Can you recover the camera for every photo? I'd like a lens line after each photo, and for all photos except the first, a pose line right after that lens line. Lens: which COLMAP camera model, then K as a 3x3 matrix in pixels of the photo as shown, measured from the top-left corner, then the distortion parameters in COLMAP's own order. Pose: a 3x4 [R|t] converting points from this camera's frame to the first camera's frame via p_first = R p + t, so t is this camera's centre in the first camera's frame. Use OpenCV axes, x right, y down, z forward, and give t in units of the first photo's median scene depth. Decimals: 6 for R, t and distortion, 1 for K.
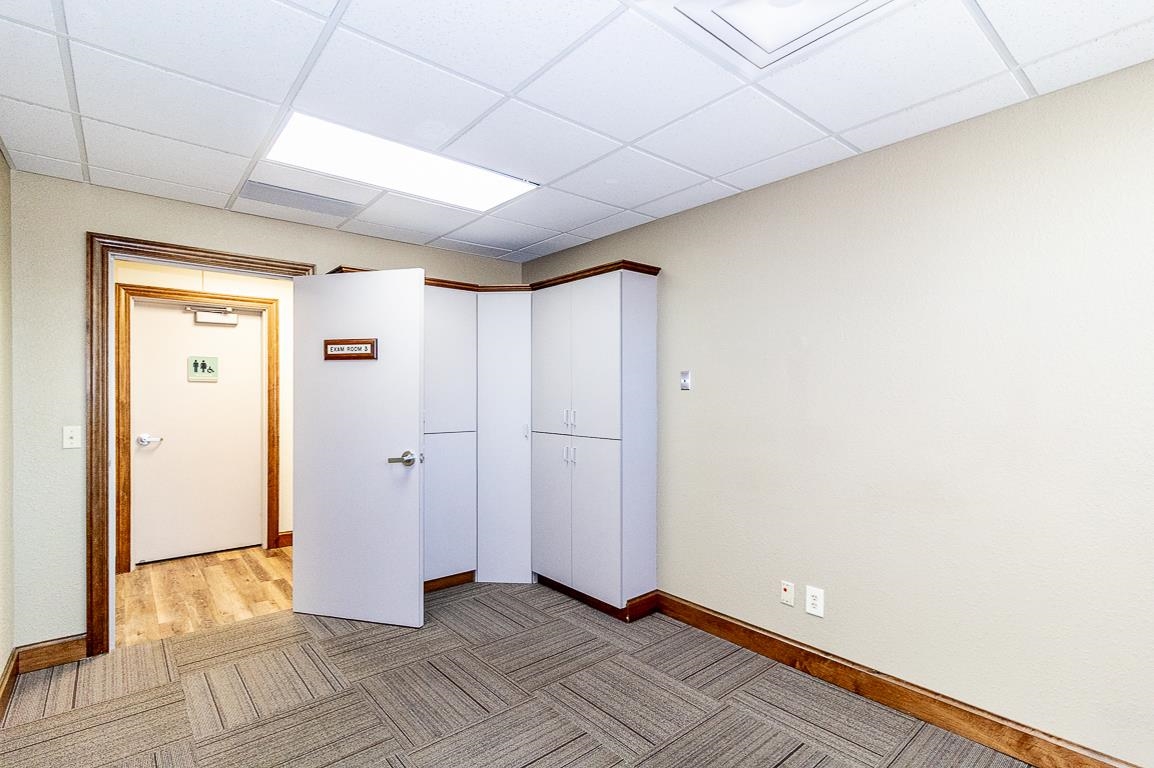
lens RADIAL K [[548.6, 0, 577.7], [0, 548.6, 388.8], [0, 0, 1]] dist [0.002834, 0.000619]
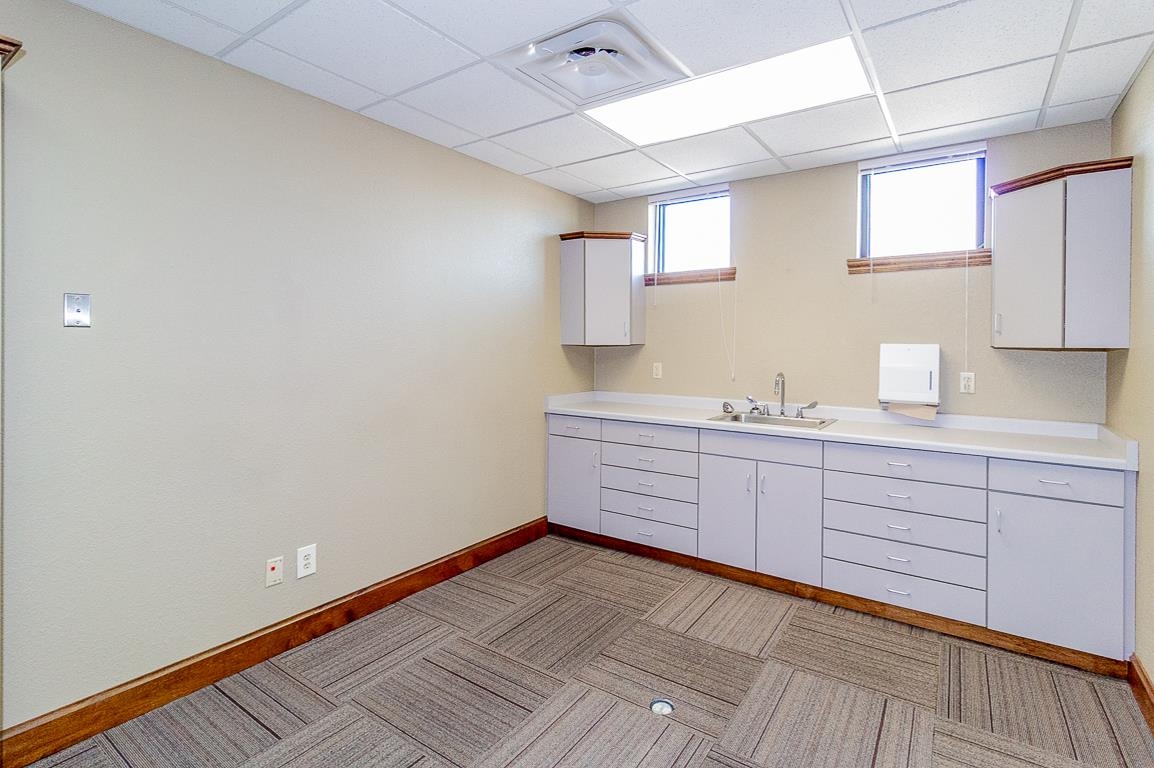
lens RADIAL K [[548.6, 0, 574.1], [0, 548.6, 352.5], [0, 0, 1]] dist [0.002834, 0.000619]
pose [[-0.250316, -0.008936, 0.968123, -0.569617], [-0.010078, 0.999927, 0.006623, 0.025031], [-0.968112, -0.008098, -0.250388, 0.793469]]
